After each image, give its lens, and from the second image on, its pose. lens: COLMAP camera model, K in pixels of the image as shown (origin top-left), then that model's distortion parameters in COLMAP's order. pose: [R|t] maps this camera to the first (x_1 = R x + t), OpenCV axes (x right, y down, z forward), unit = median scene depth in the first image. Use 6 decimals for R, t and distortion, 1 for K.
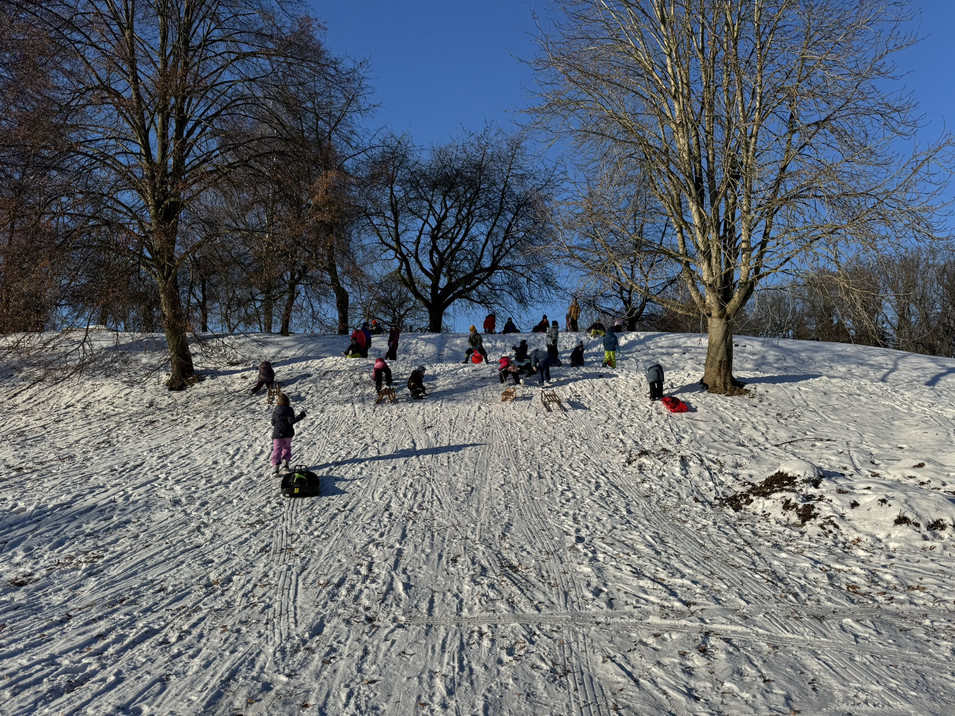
lens RADIAL K [[674.3, 0, 477.5], [0, 674.3, 358.0], [0, 0, 1]] dist [0.052386, -0.065338]
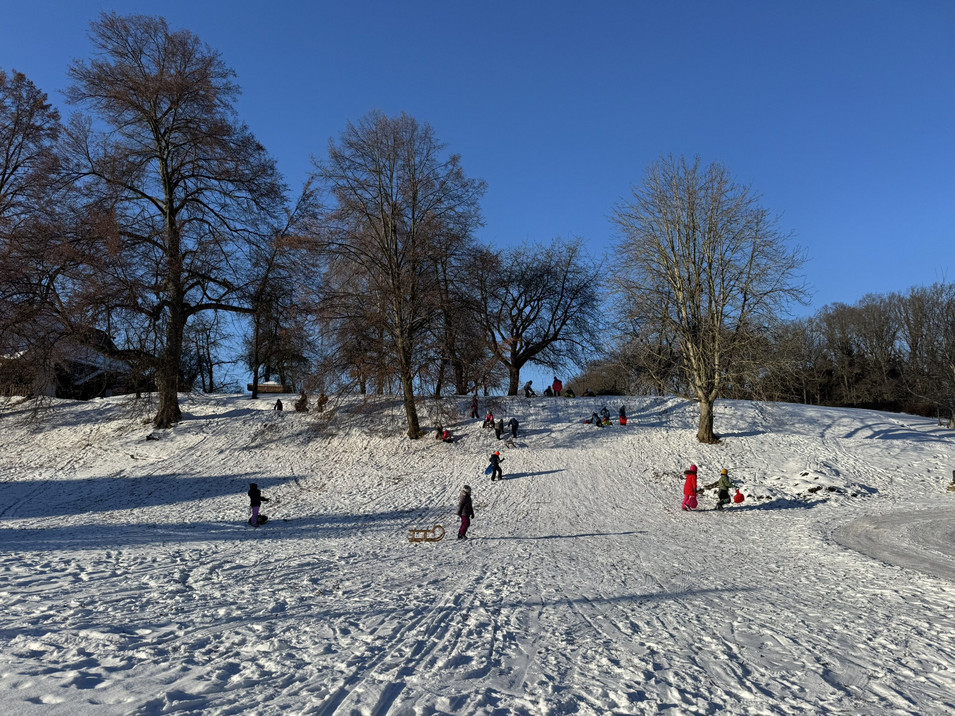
lens RADIAL K [[674.3, 0, 477.5], [0, 674.3, 358.0], [0, 0, 1]] dist [0.052386, -0.065338]
pose [[0.999308, -0.003575, -0.037027, -0.203721], [0.002451, 0.999536, -0.030371, -0.122536], [0.037118, 0.030260, 0.998853, -0.890203]]
